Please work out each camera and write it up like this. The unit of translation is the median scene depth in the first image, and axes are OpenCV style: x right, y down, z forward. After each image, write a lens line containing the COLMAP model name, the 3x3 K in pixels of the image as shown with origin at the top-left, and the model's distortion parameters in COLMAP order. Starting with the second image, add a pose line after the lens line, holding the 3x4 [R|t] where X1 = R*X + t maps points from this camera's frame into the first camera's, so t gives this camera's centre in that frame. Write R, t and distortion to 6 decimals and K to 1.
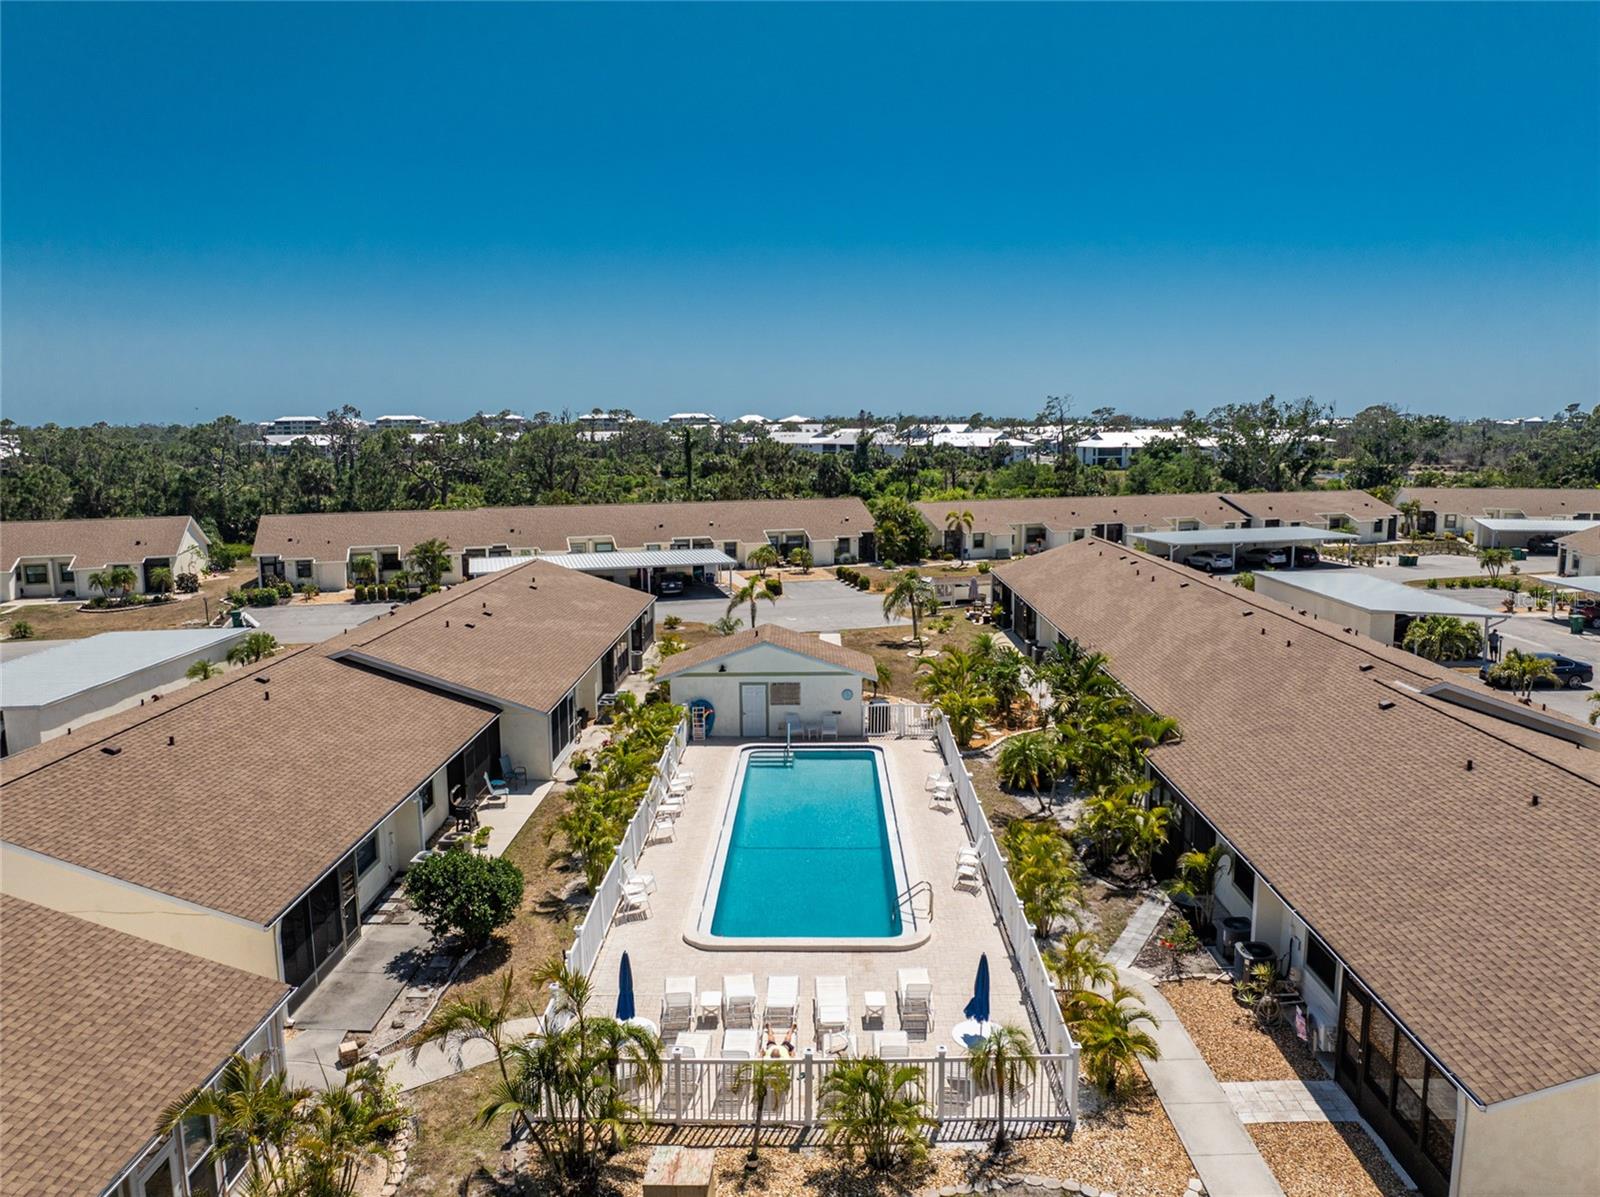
lens RADIAL K [[1131.9, 0, 800.0], [0, 1131.9, 598.5], [0, 0, 1]] dist [-0.028016, -0.011178]
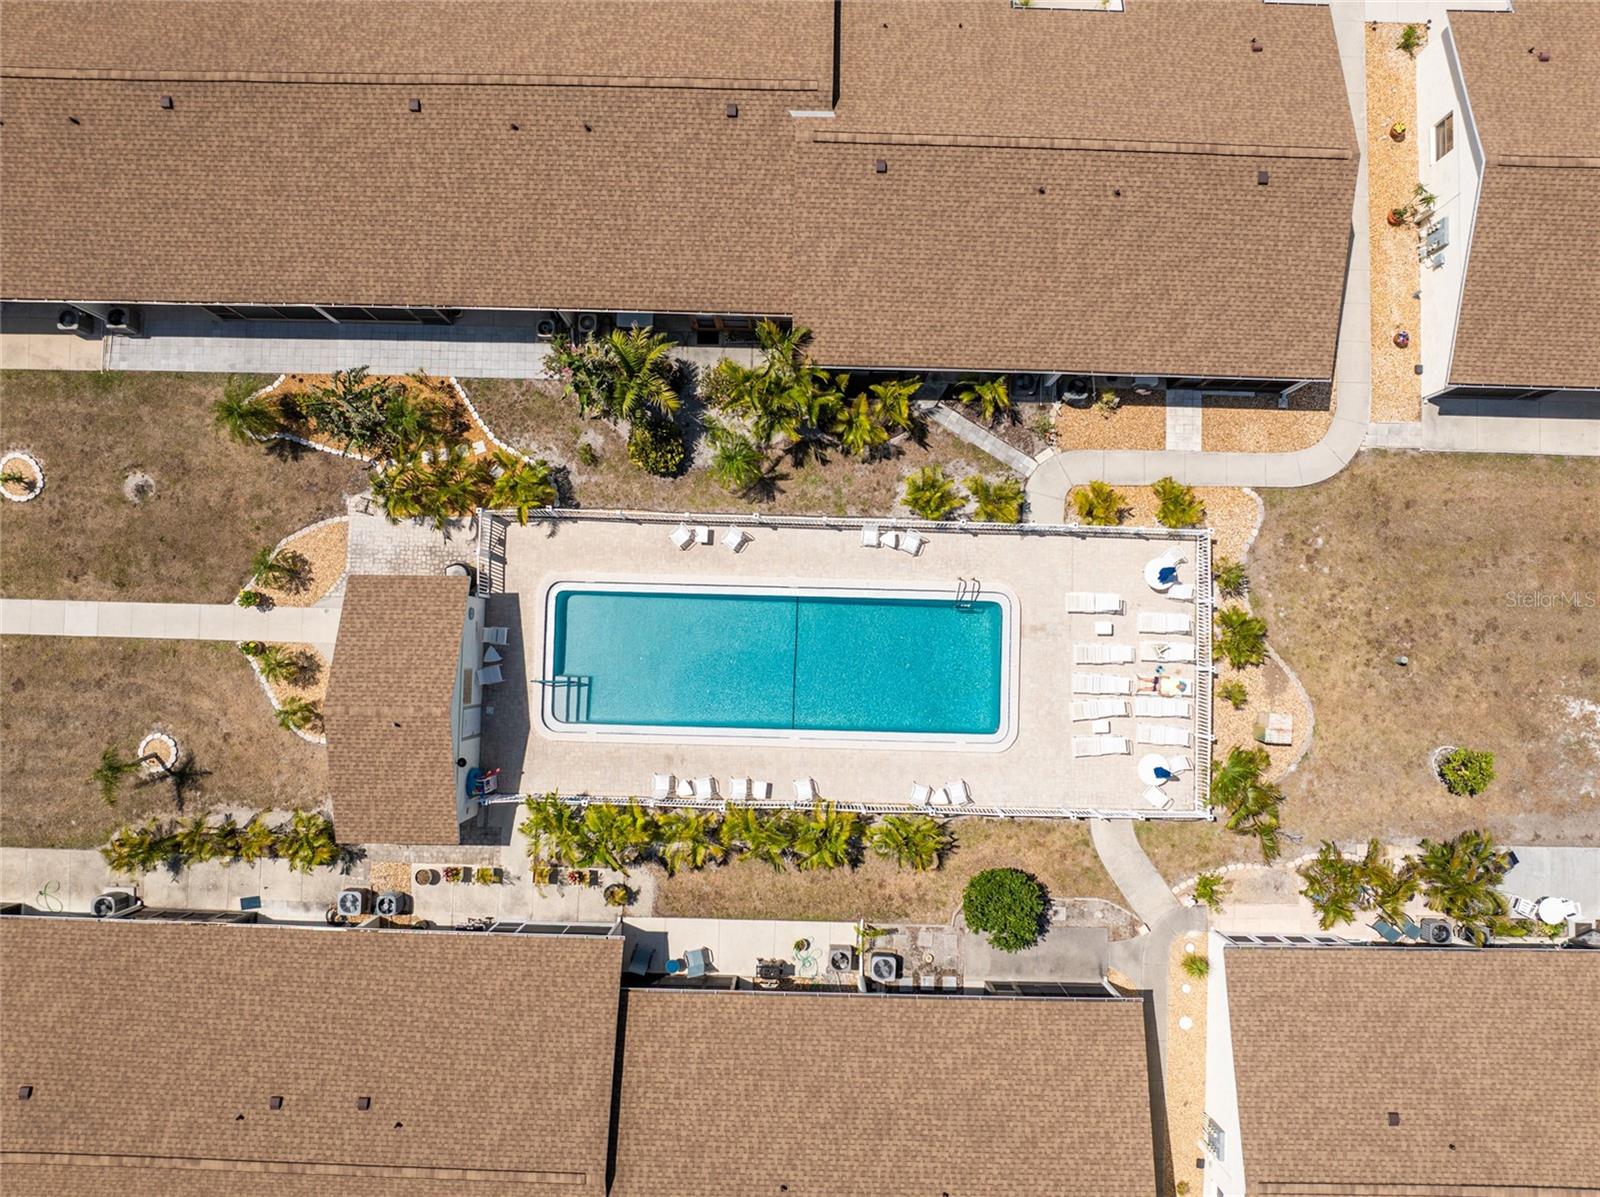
lens RADIAL K [[1131.9, 0, 800.0], [0, 1131.9, 598.5], [0, 0, 1]] dist [-0.028016, -0.011178]
pose [[0.006445, -0.998569, 0.053090, 0.014567], [0.160015, 0.053437, 0.985667, -1.085159], [-0.987094, 0.002143, 0.160130, 0.929080]]
